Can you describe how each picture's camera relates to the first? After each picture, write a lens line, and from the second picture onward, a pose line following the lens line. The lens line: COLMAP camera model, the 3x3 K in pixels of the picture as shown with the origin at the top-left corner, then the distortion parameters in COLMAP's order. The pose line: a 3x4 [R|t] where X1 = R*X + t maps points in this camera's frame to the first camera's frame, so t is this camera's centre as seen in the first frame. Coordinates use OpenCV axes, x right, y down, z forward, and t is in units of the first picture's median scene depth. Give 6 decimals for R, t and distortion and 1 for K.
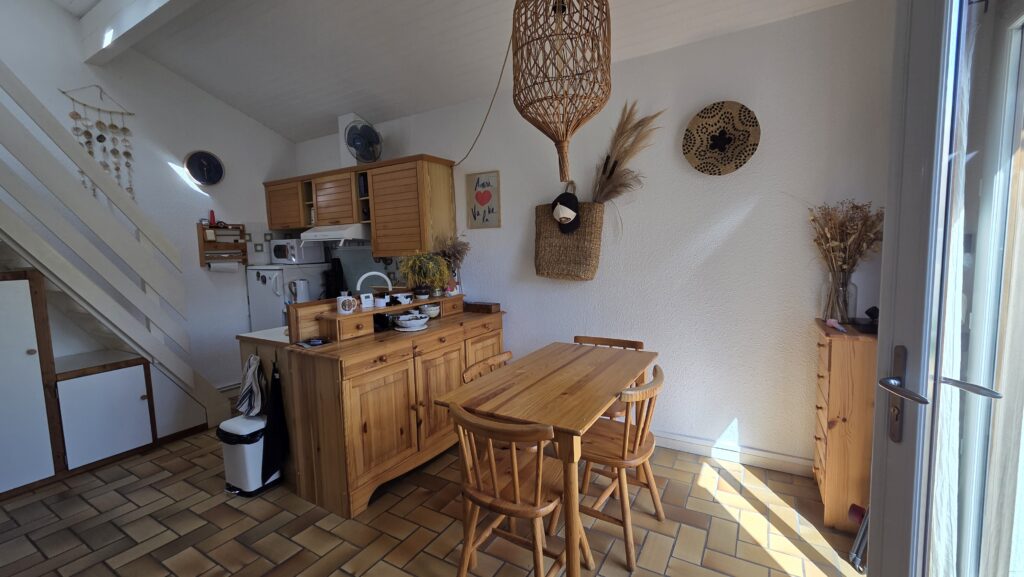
lens RADIAL K [[419.1, 0, 517.7], [0, 419.1, 286.4], [0, 0, 1]] dist [0.019751, -0.000200]
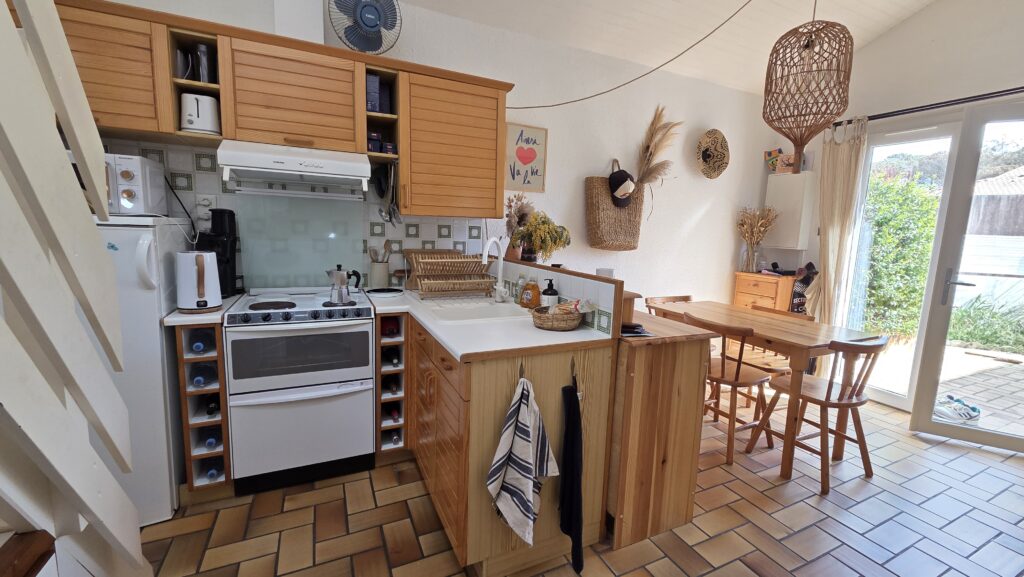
lens RADIAL K [[419.1, 0, 519.7], [0, 419.1, 285.8], [0, 0, 1]] dist [0.019751, -0.000200]
pose [[0.545325, -0.066545, 0.835579, -0.959871], [0.027162, 0.997723, 0.061731, 0.004259], [-0.837784, -0.010968, 0.545891, 0.615004]]
